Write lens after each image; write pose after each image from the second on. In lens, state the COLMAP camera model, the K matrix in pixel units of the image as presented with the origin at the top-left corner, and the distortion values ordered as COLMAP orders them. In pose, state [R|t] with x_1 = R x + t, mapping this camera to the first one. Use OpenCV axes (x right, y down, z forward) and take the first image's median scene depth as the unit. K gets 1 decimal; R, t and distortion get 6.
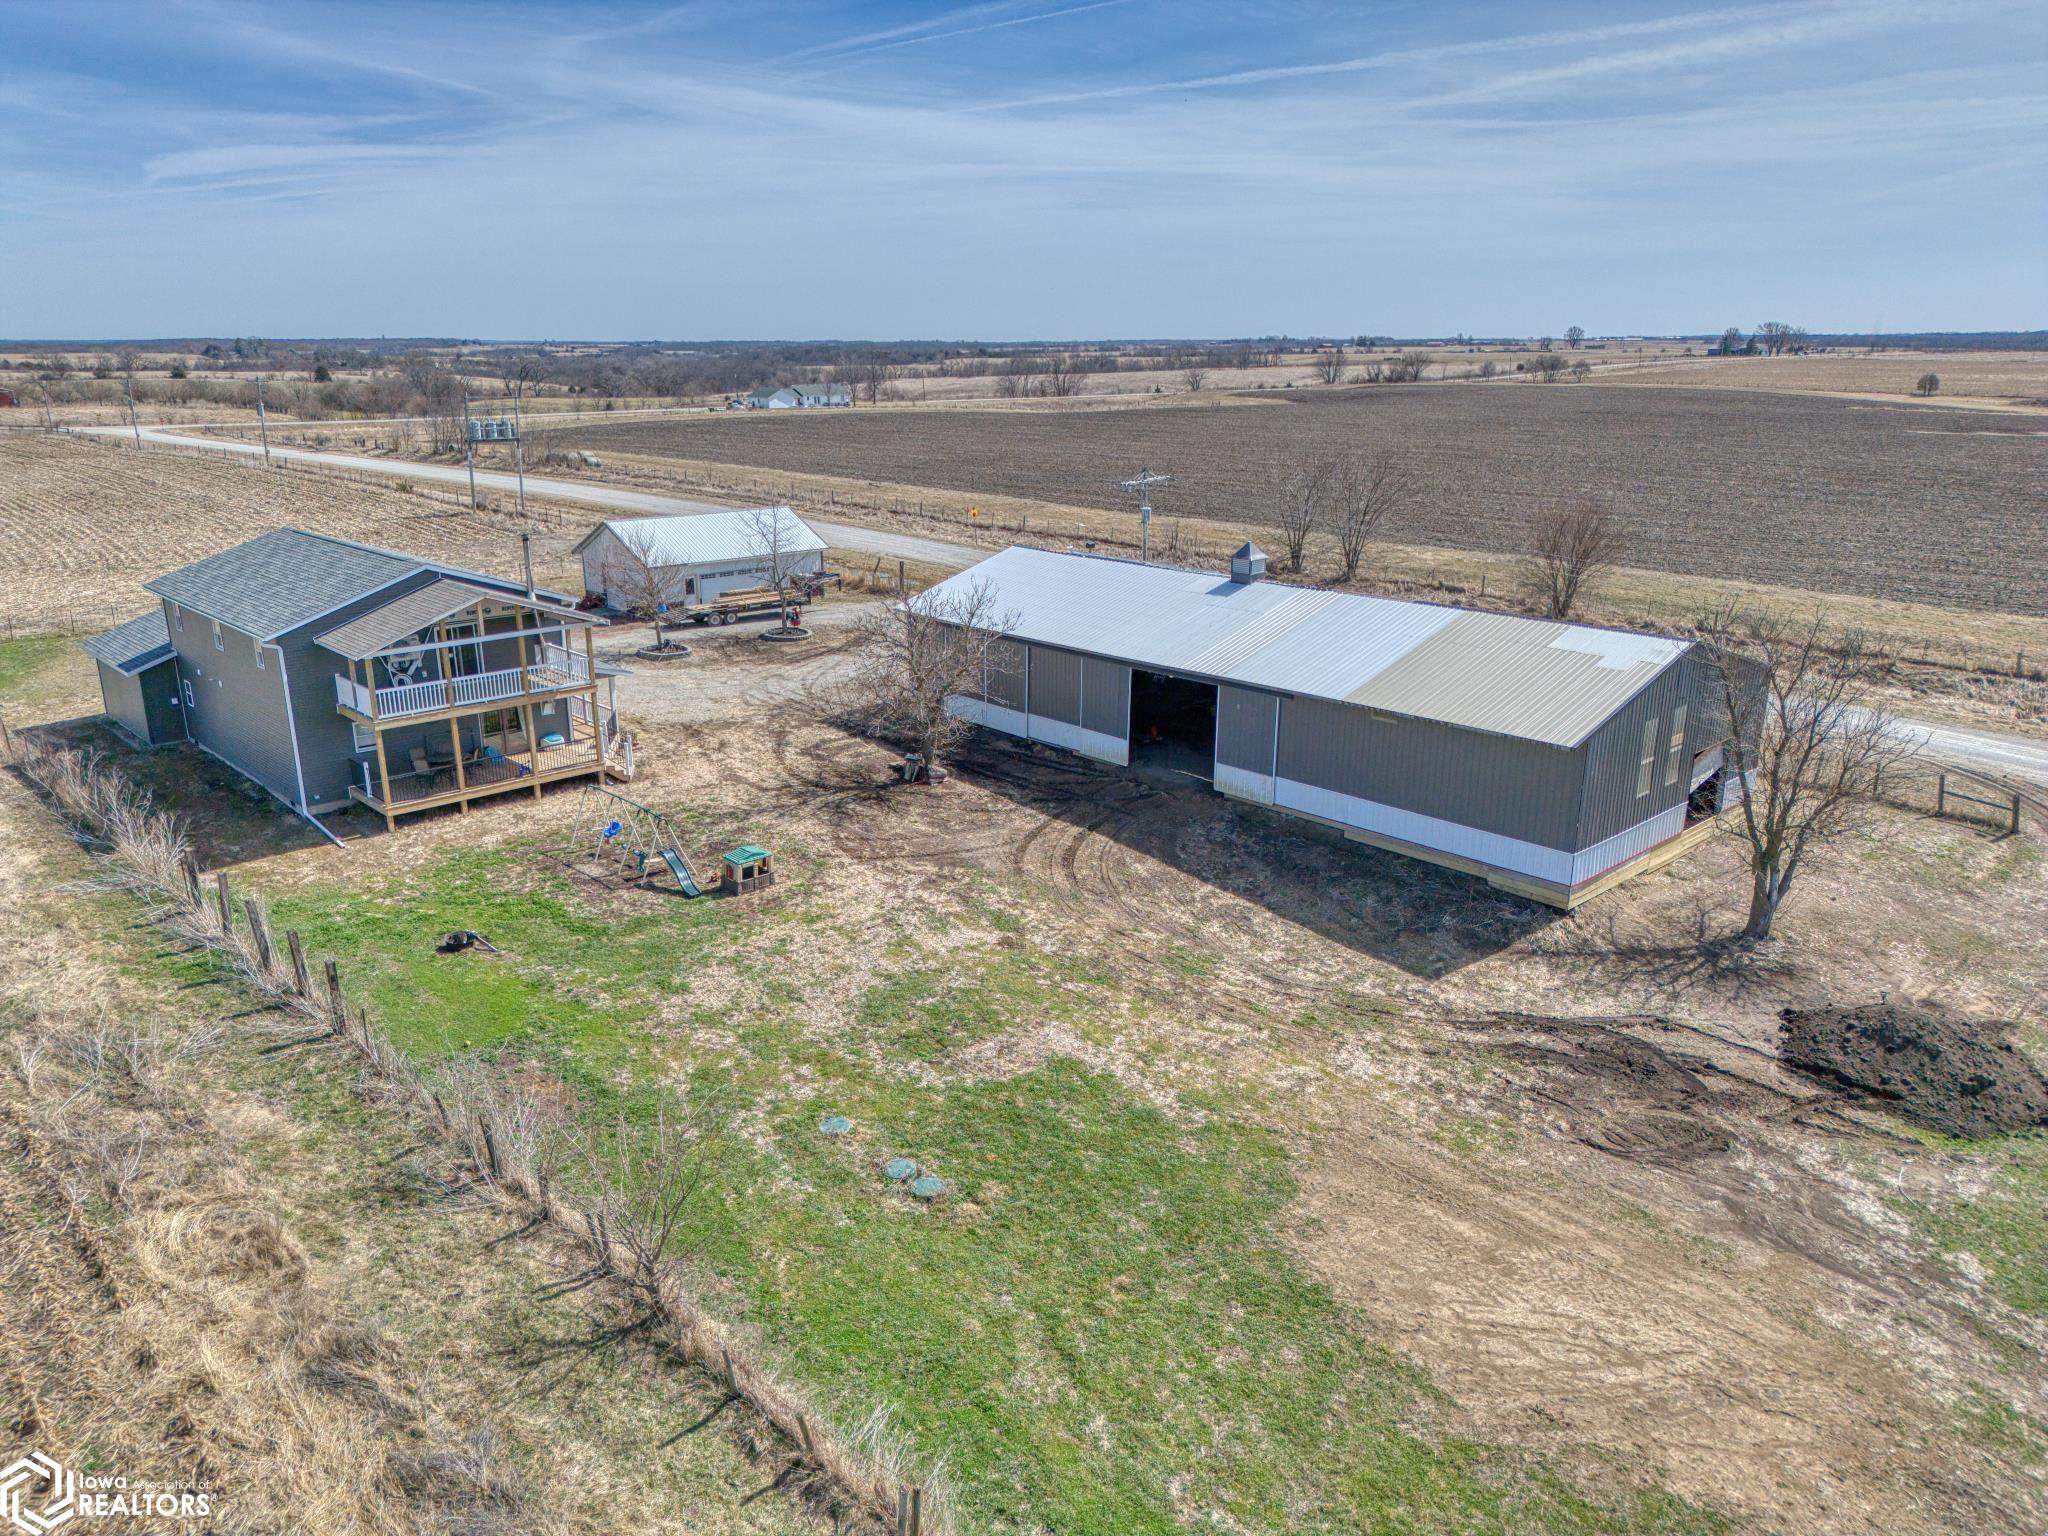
lens RADIAL K [[1433.8, 0, 1029.8], [0, 1433.8, 763.3], [0, 0, 1]] dist [0.065446, -0.051616]
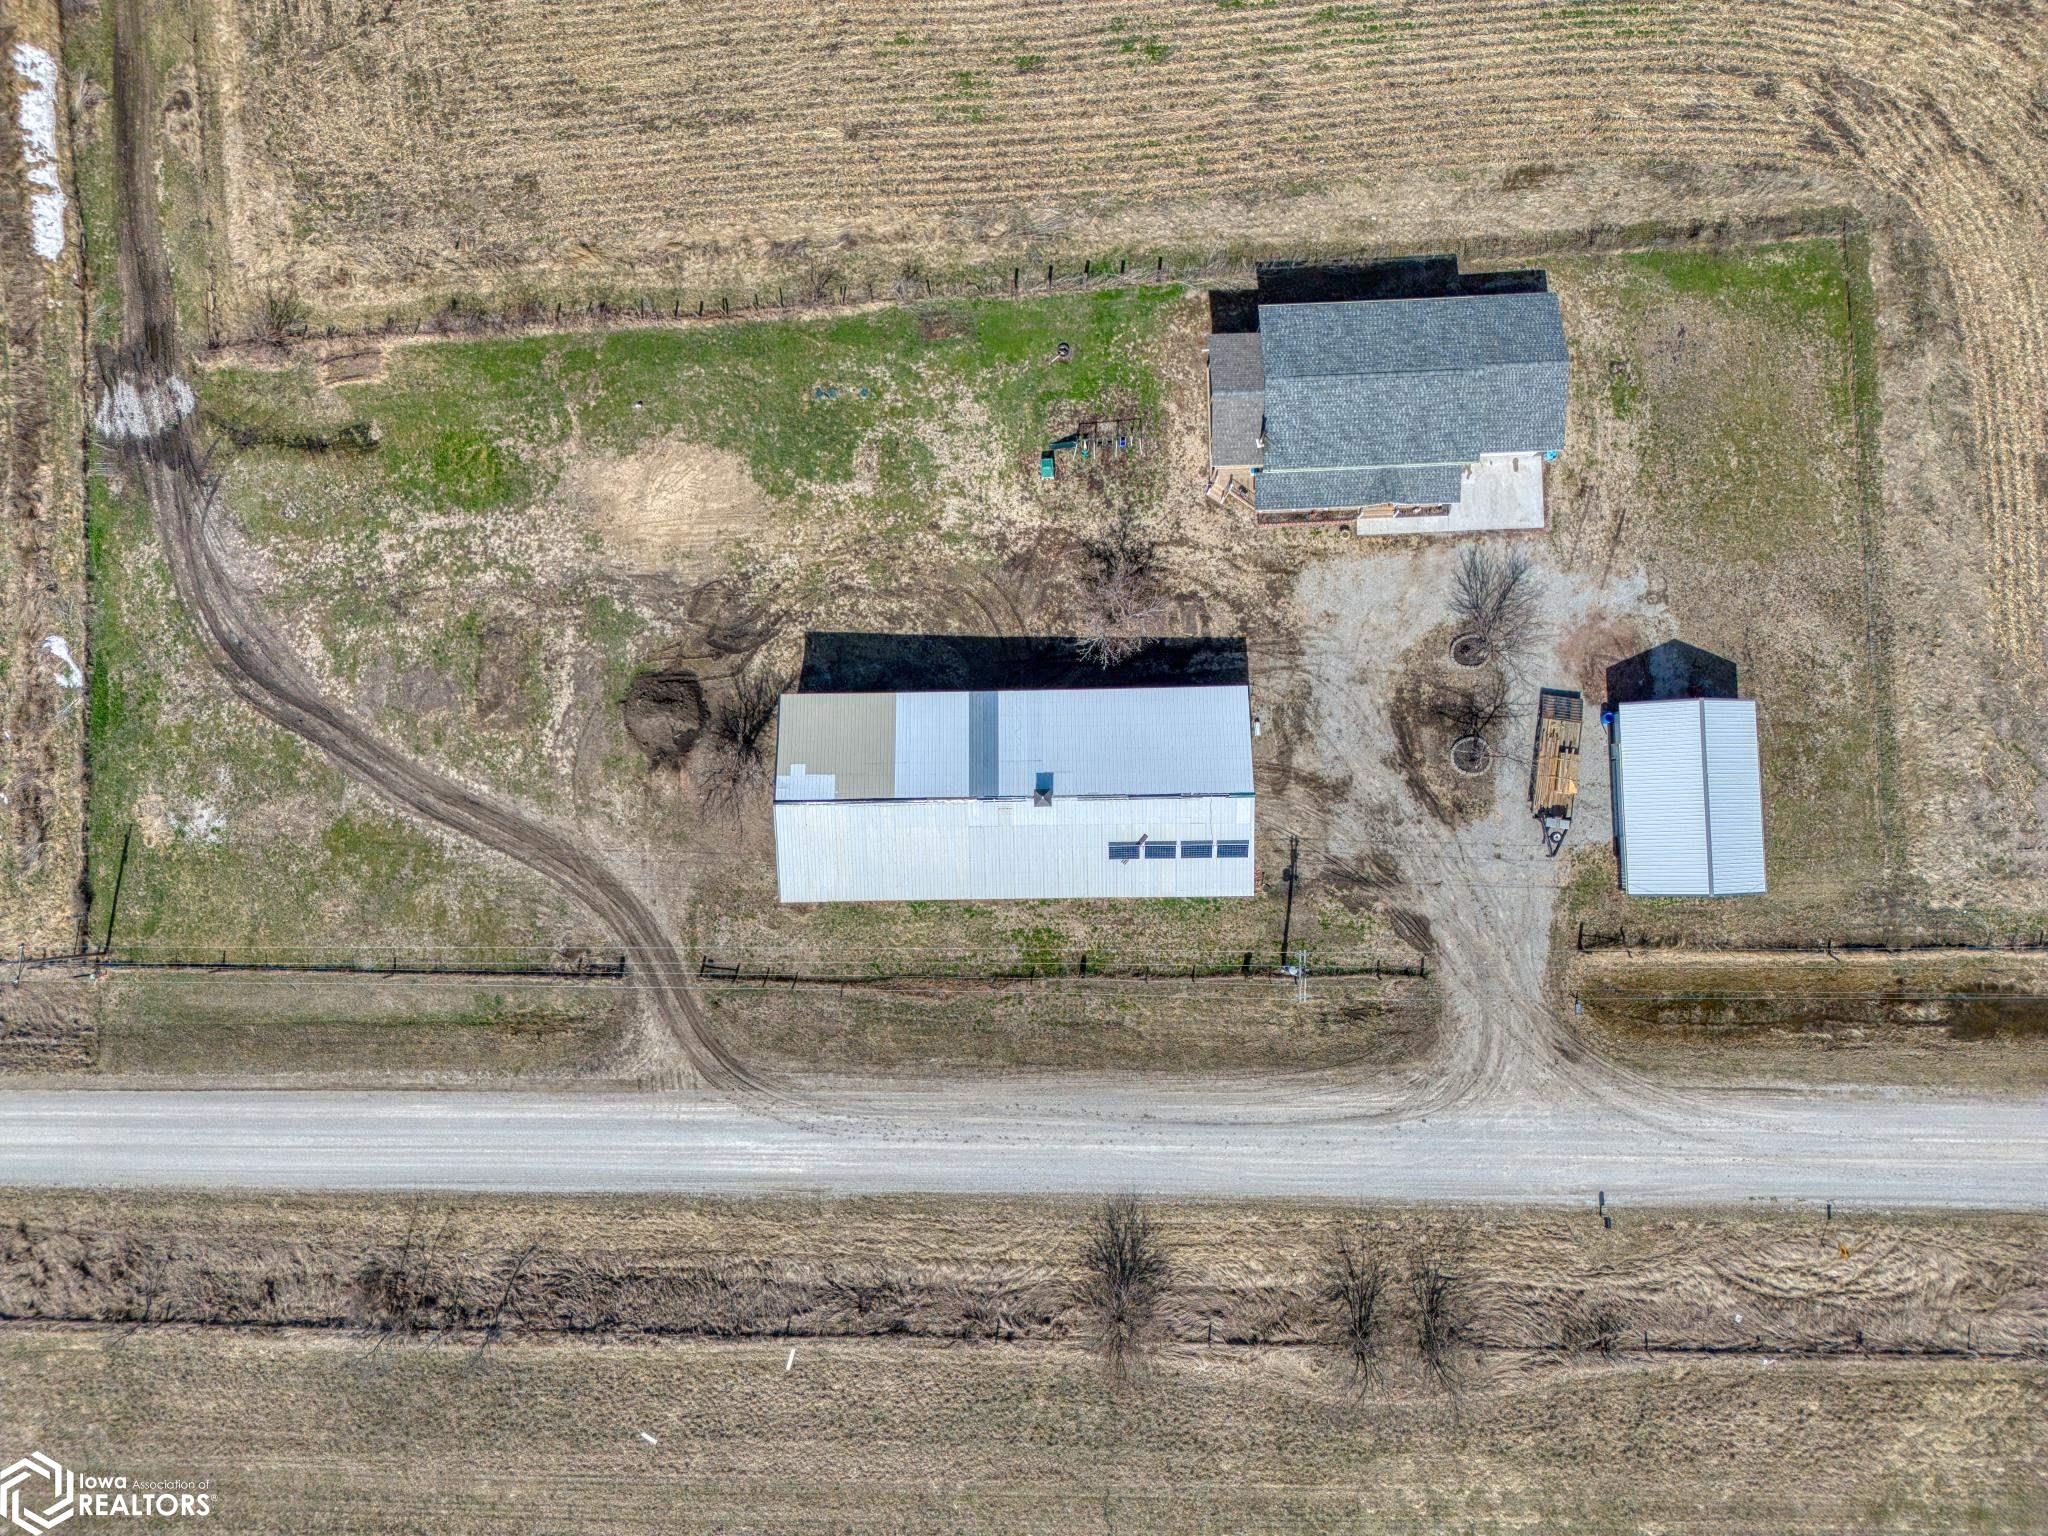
lens RADIAL K [[1433.8, 0, 1029.8], [0, 1433.8, 763.3], [0, 0, 1]] dist [0.065446, -0.051616]
pose [[-0.671794, 0.740666, -0.010315, 0.157081], [-0.178144, -0.148030, 0.972806, -1.829107], [0.718998, 0.655363, 0.231391, 0.632066]]
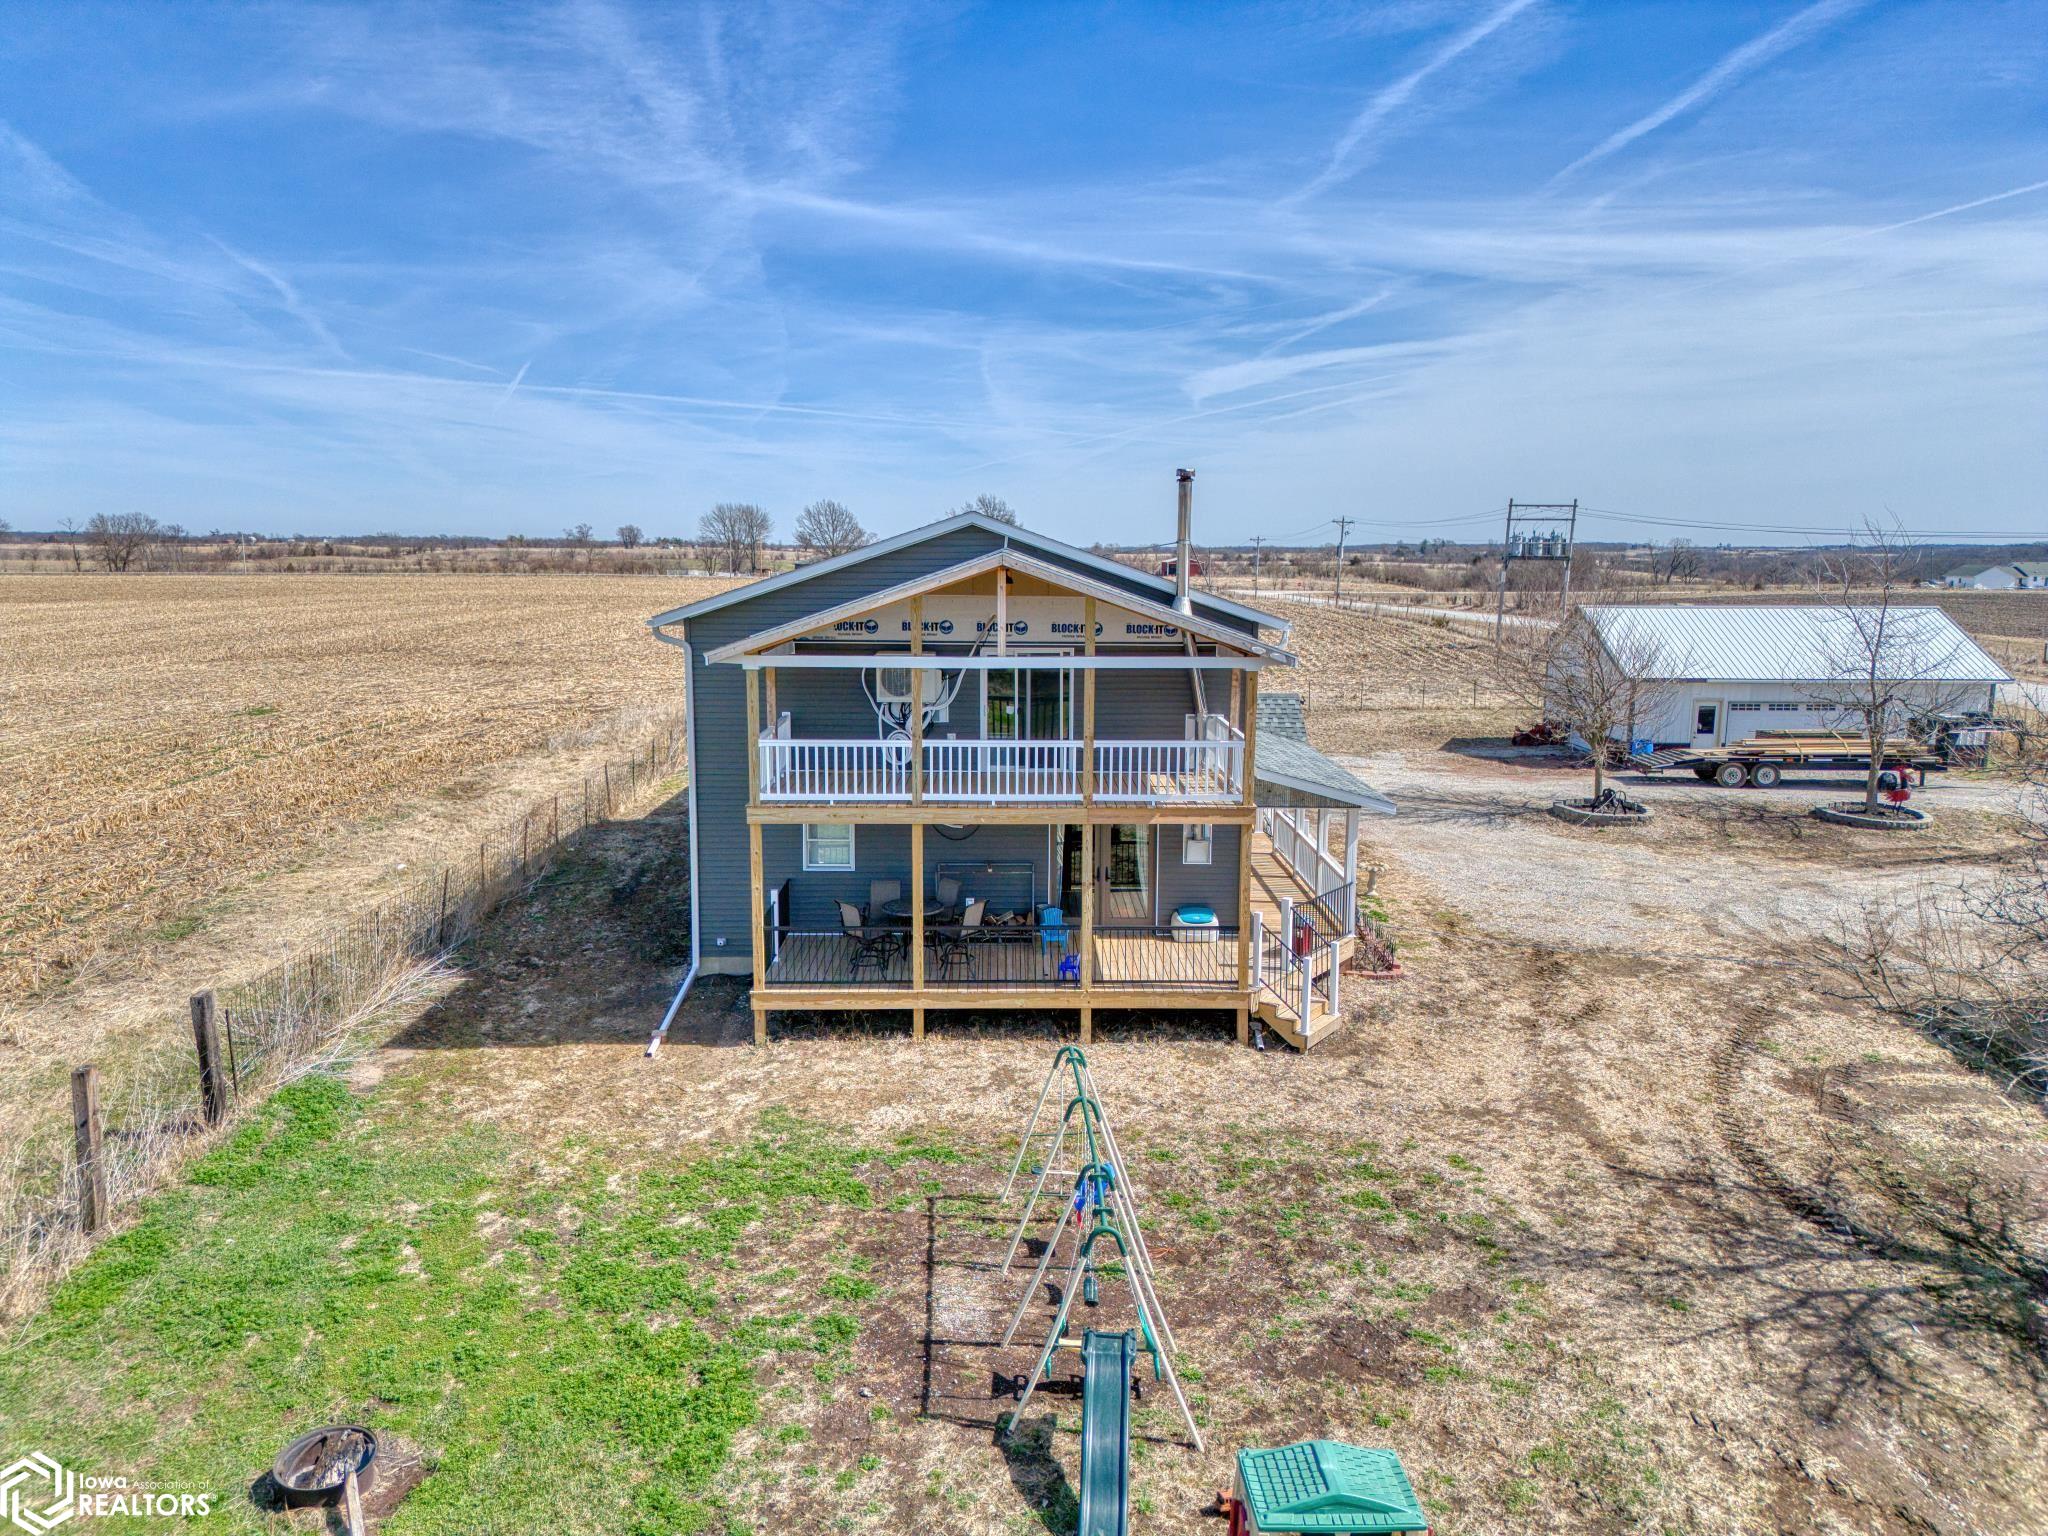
lens RADIAL K [[1433.8, 0, 1029.8], [0, 1433.8, 763.3], [0, 0, 1]] dist [0.065446, -0.051616]
pose [[0.731072, 0.107922, -0.673711, -0.063487], [-0.197591, 0.978588, -0.057654, -0.029223], [0.653063, 0.175268, 0.736743, 0.626825]]
